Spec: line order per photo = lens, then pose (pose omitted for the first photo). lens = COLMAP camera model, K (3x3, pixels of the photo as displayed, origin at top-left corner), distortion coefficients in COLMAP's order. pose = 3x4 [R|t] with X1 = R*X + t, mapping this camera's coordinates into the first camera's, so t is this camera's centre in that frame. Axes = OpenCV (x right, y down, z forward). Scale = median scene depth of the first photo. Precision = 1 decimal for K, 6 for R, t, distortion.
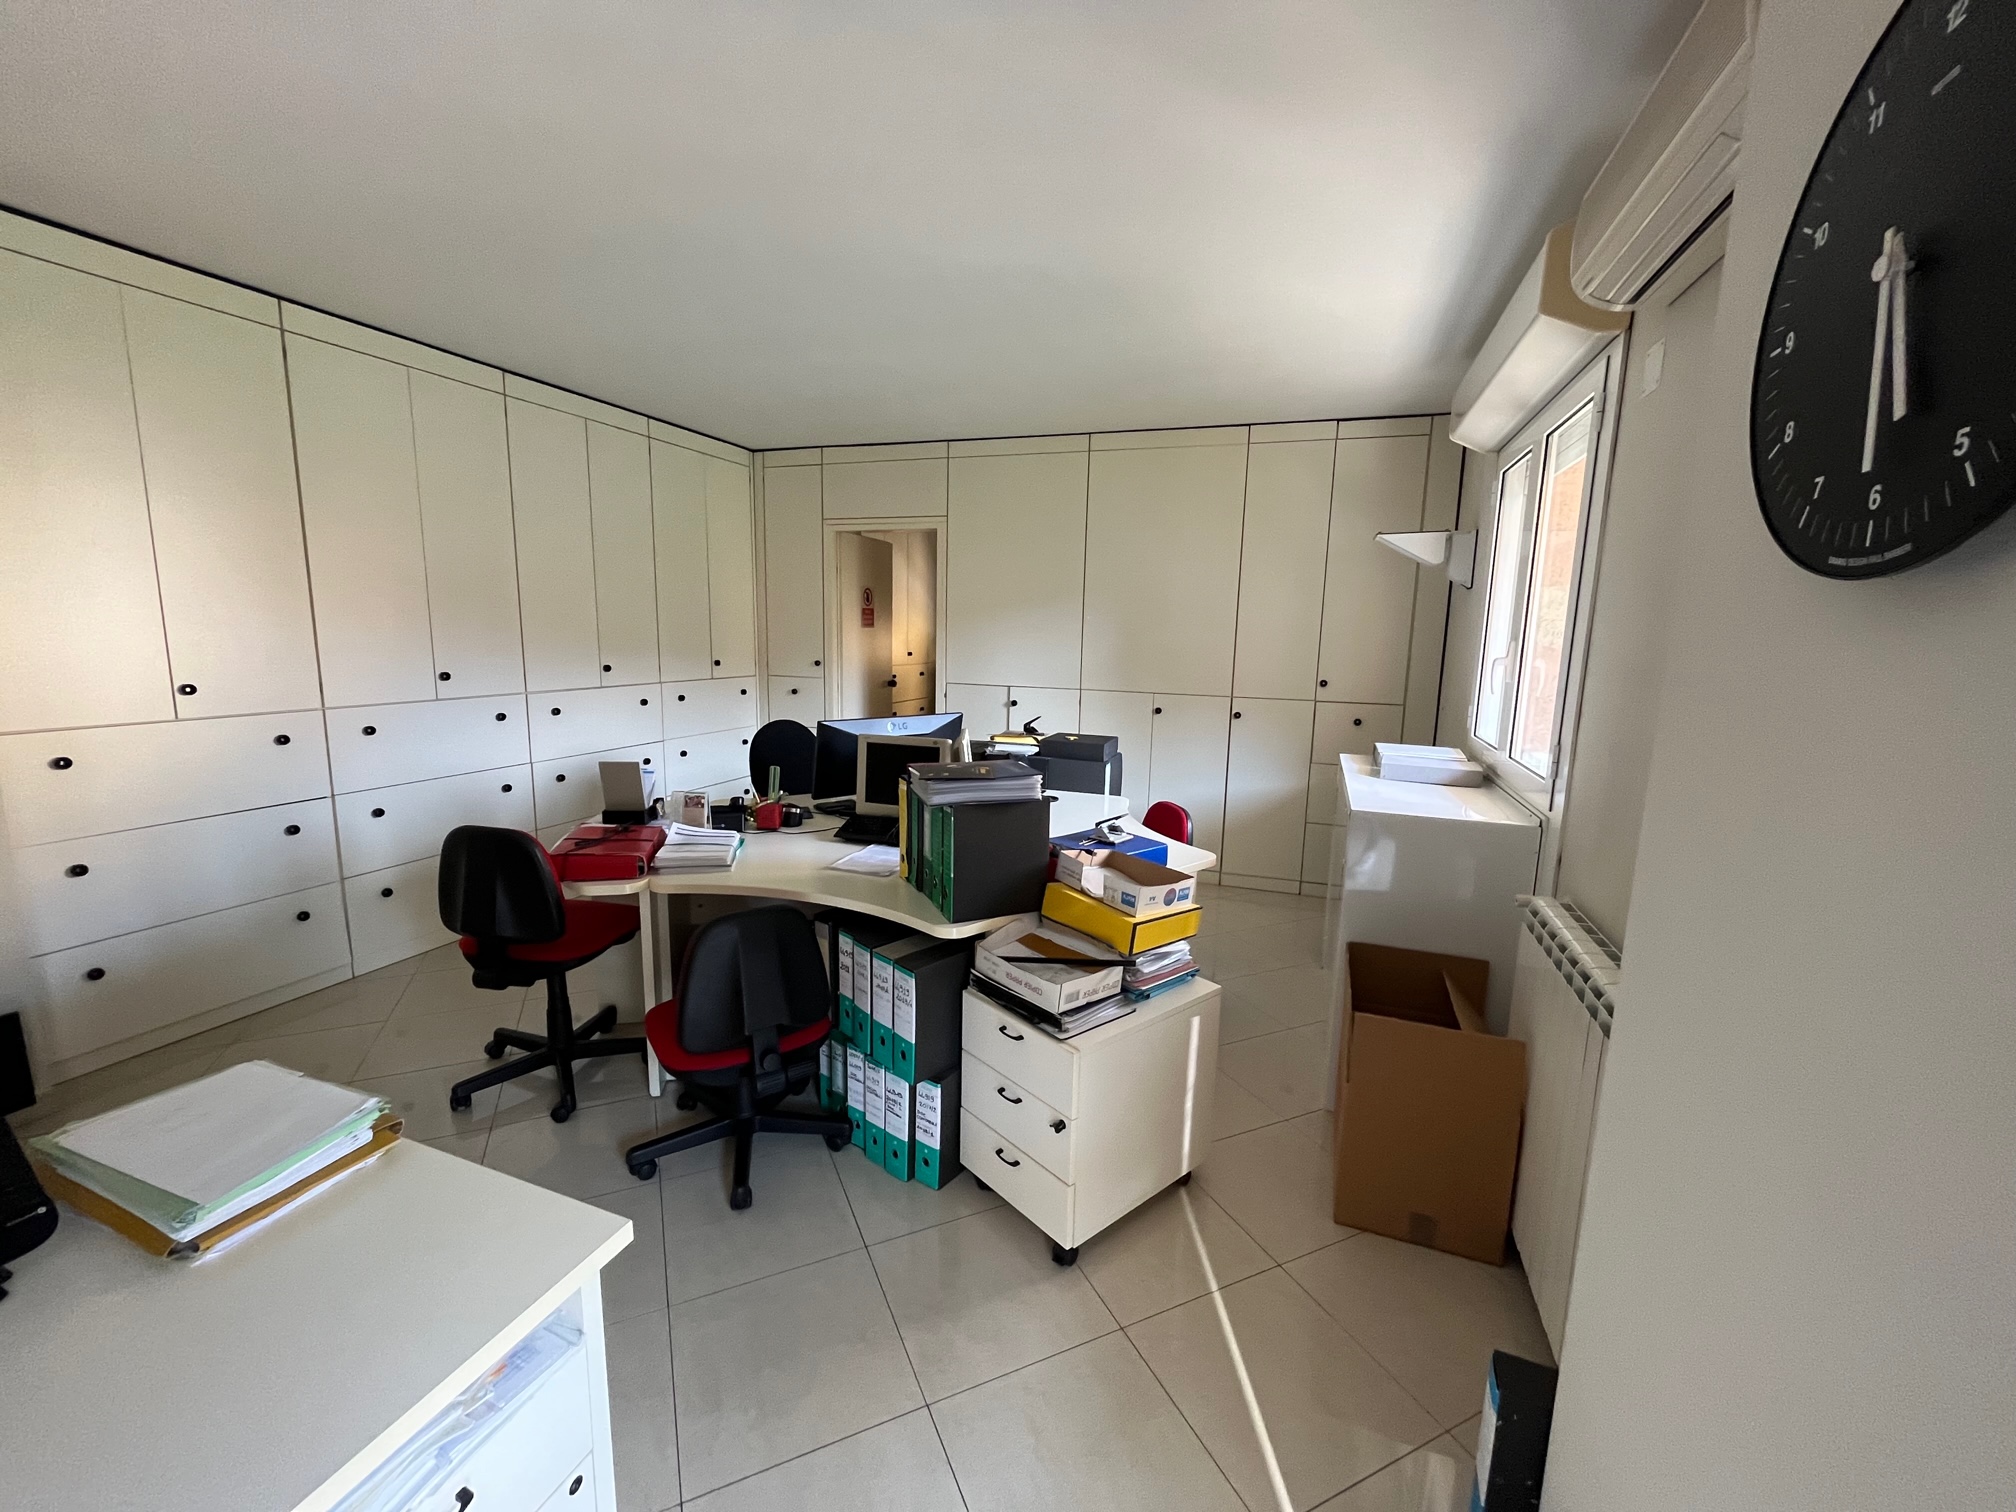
lens RADIAL K [[811.9, 0, 1002.3], [0, 811.9, 757.1], [0, 0, 1]] dist [-0.000602, -0.000202]
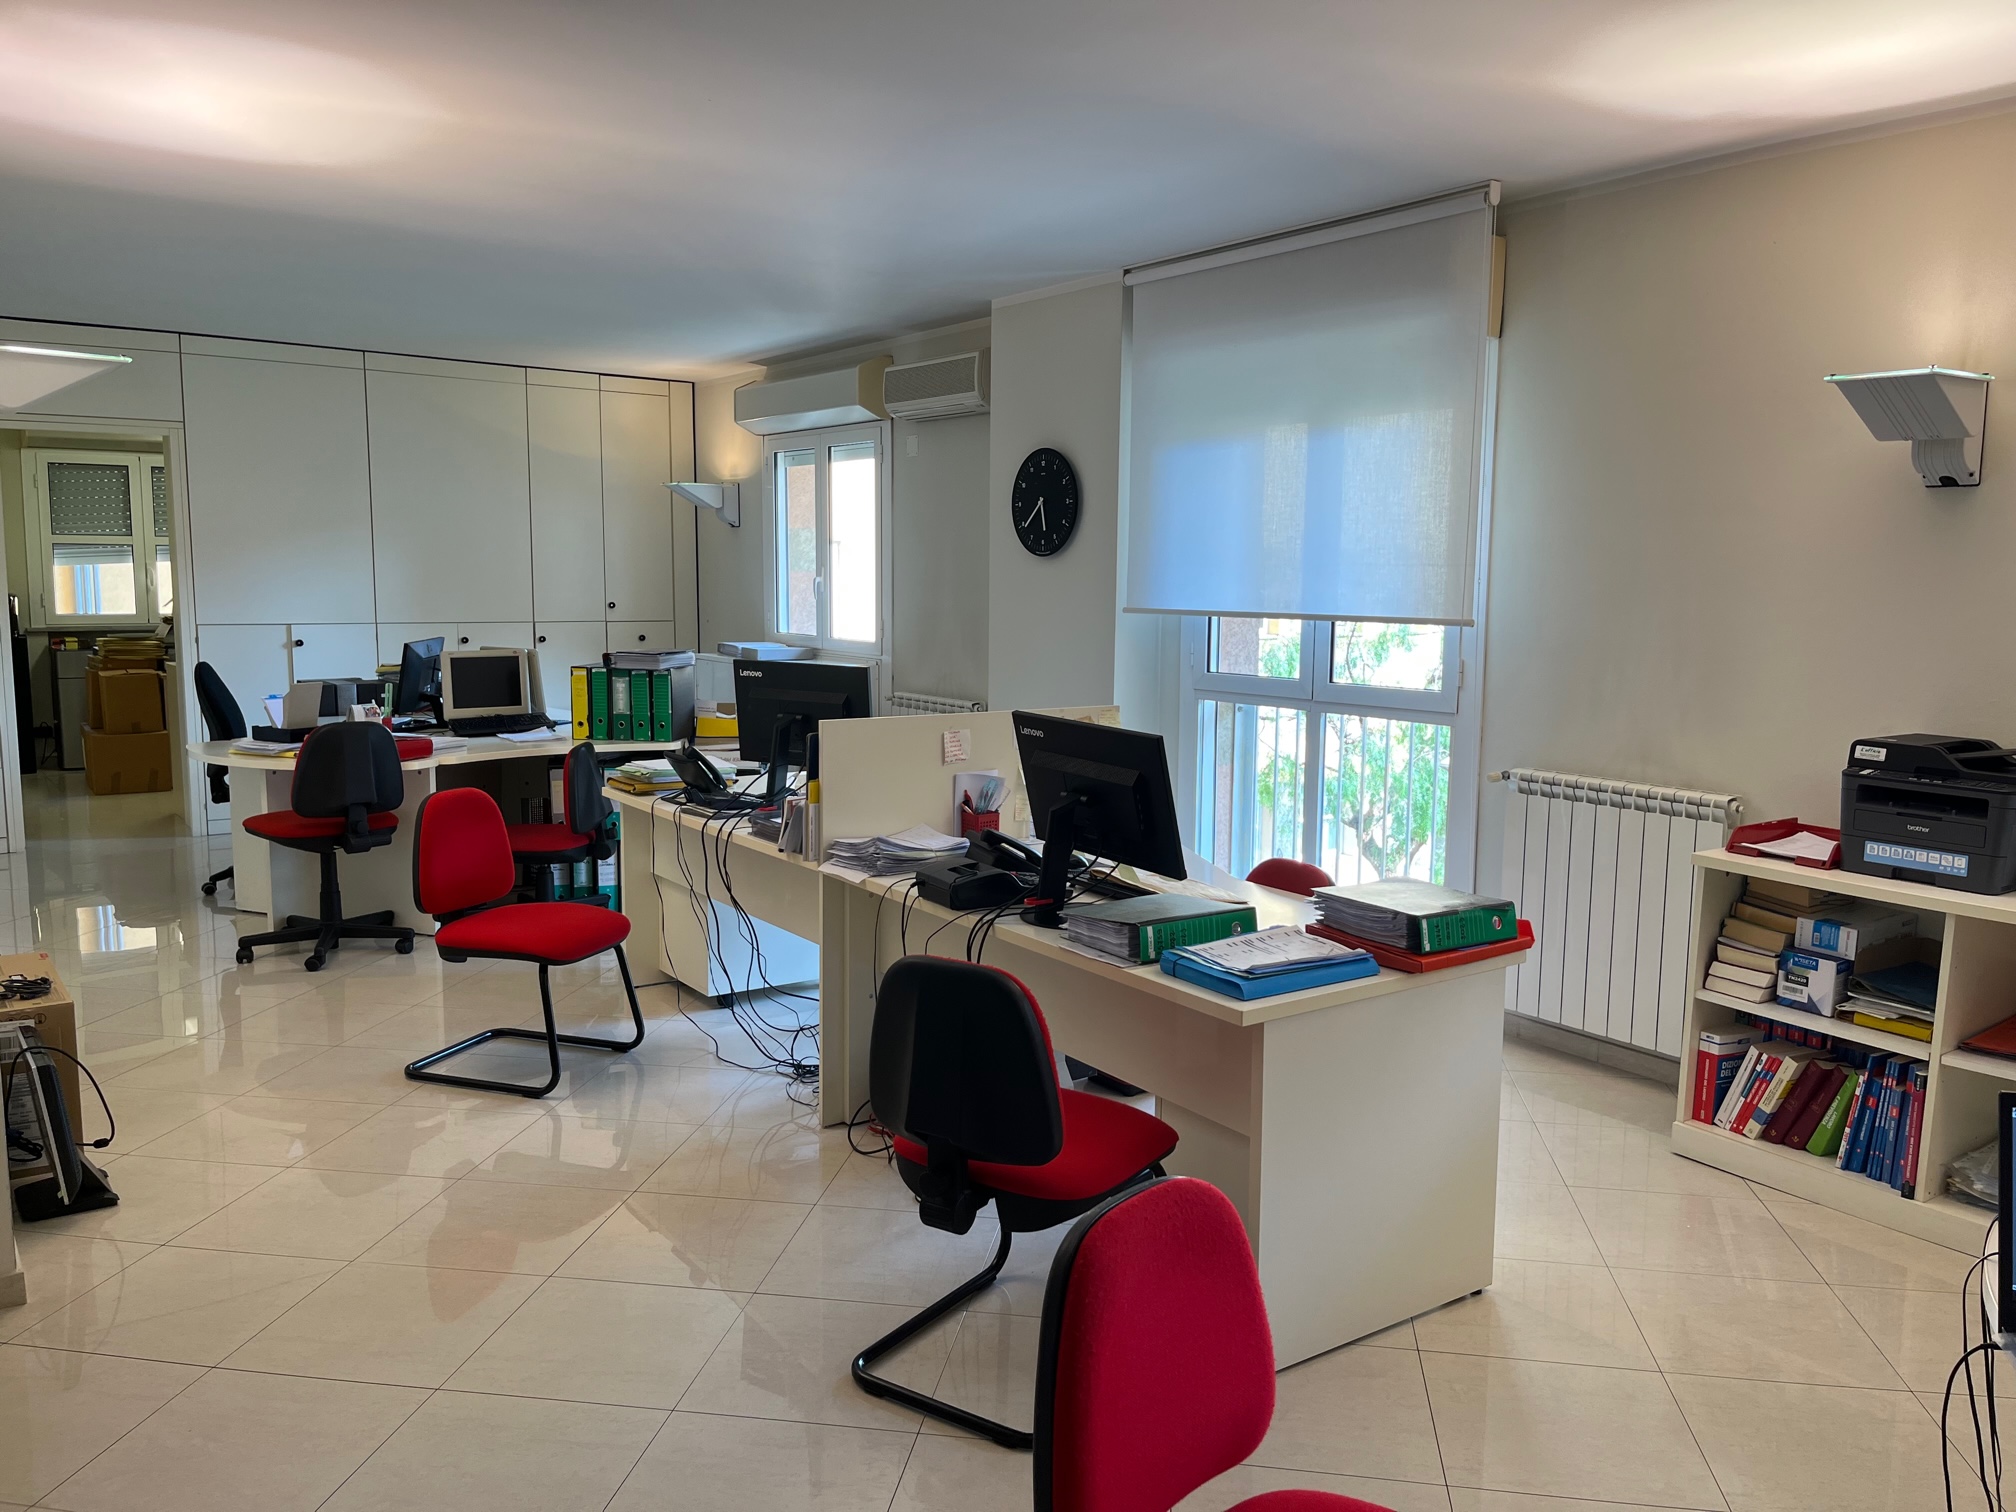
lens RADIAL K [[1552.5, 0, 1013.6], [0, 1552.5, 761.1], [0, 0, 1]] dist [0.012481, 0.004547]
pose [[0.550945, -0.116615, 0.826354, -1.413345], [0.129389, 0.990152, 0.053463, 0.101951], [-0.824450, 0.077466, 0.560608, -0.828417]]
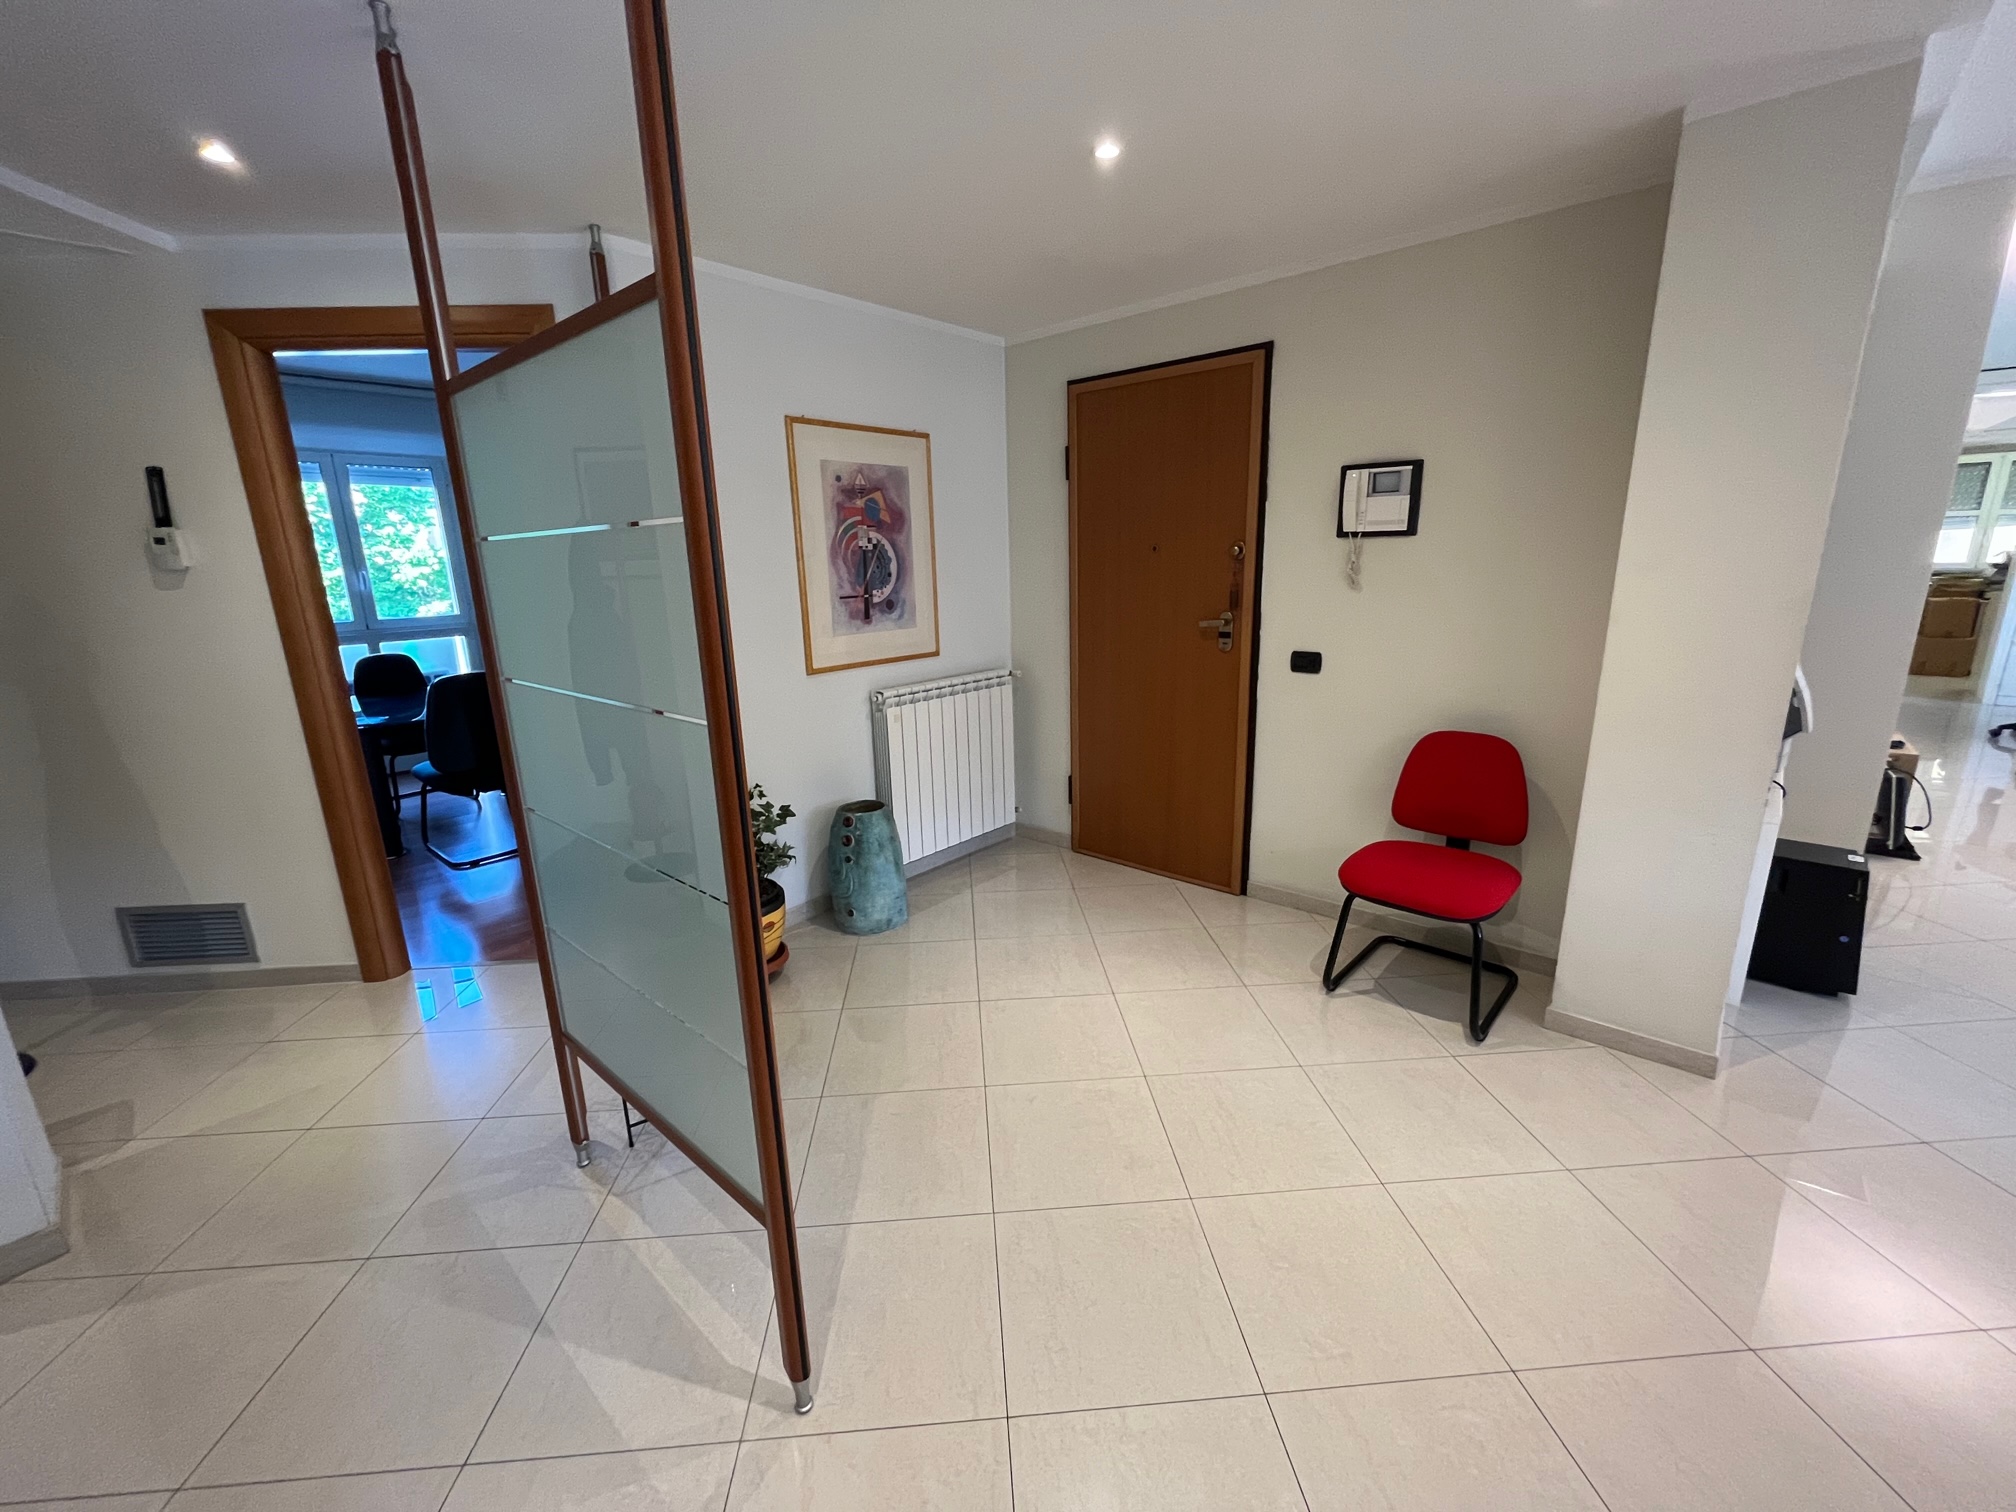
lens RADIAL K [[811.9, 0, 1009.8], [0, 811.9, 758.7], [0, 0, 1]] dist [-0.000602, -0.000202]
pose [[0.935306, 0.041104, -0.351445, -1.632165], [-0.009112, 0.995698, 0.092204, 0.152005], [0.353724, -0.083037, 0.931657, -1.084644]]
